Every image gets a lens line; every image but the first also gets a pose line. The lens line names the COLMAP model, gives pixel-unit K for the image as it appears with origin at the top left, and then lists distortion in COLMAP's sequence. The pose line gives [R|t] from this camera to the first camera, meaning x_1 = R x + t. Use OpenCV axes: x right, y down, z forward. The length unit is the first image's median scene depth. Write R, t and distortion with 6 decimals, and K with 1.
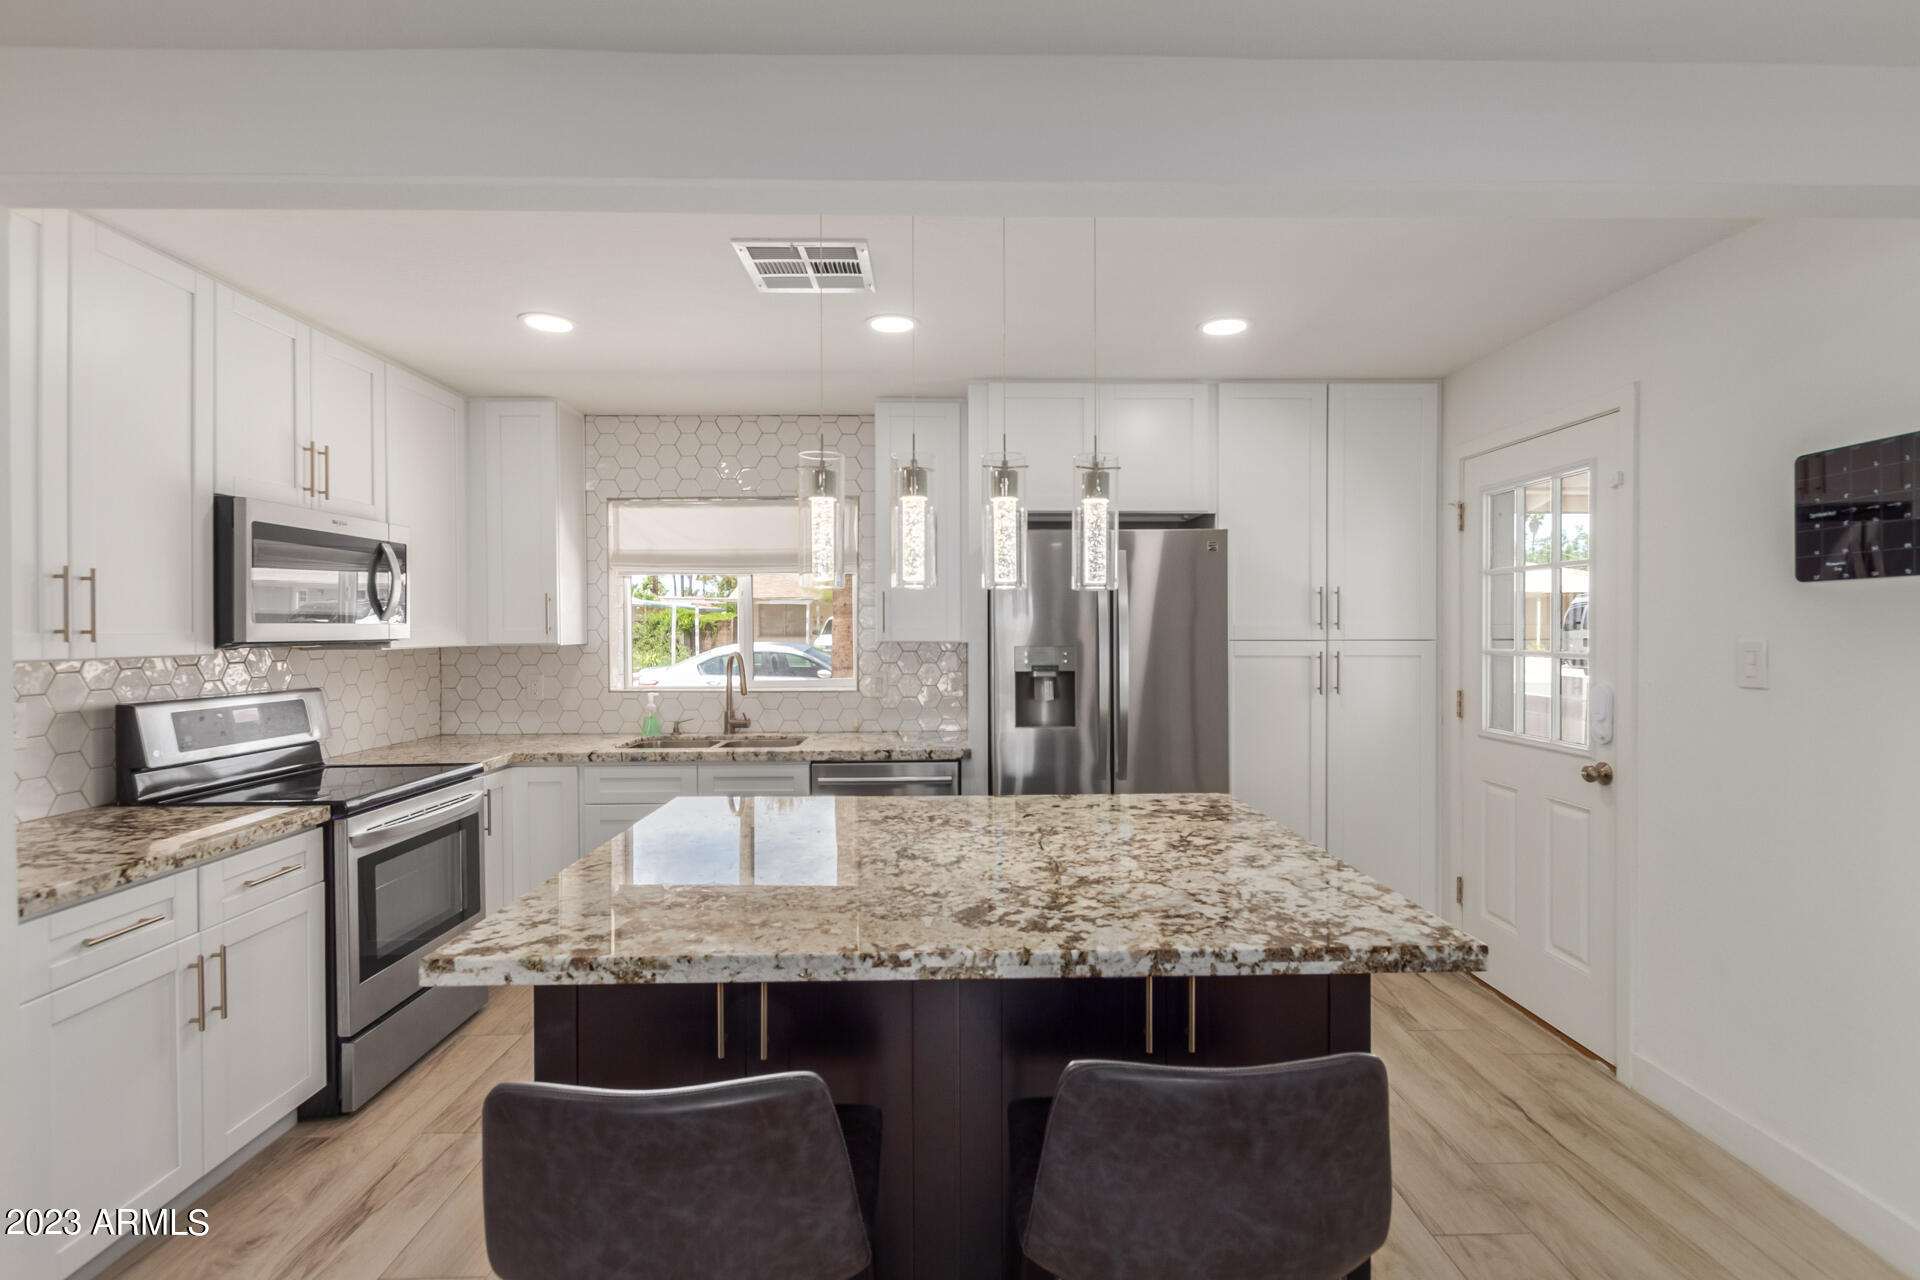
lens RADIAL K [[885.4, 0, 964.3], [0, 885.4, 629.2], [0, 0, 1]] dist [0.002410, -0.000206]
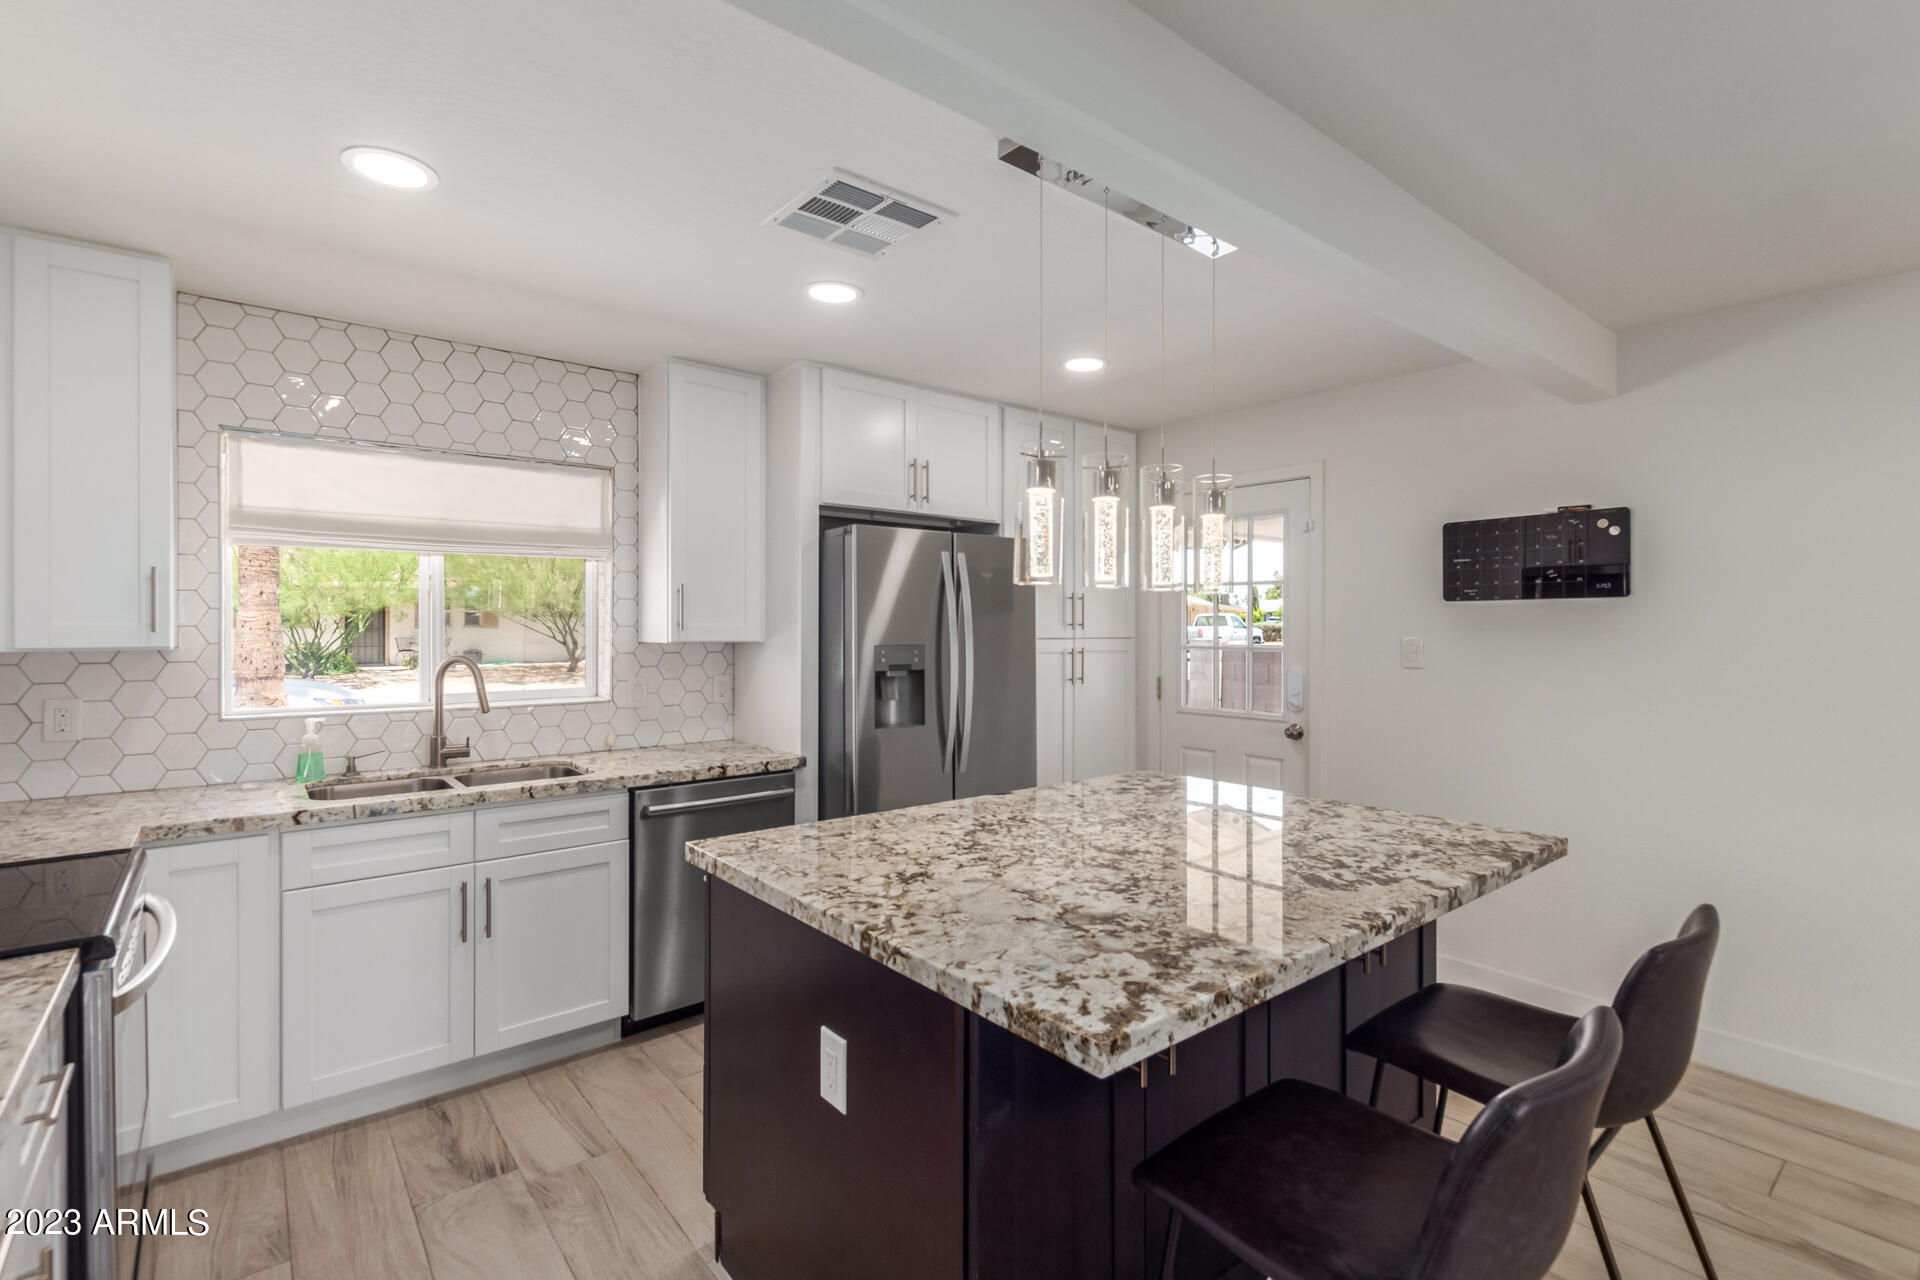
lens RADIAL K [[886.9, 0, 961.2], [0, 886.9, 614.7], [0, 0, 1]] dist [0.007758, 0.000010]
pose [[0.785550, 0.014048, 0.618639, -0.465520], [-0.004256, 0.999841, -0.017301, 0.002059], [-0.618784, 0.010958, 0.785485, 0.175160]]
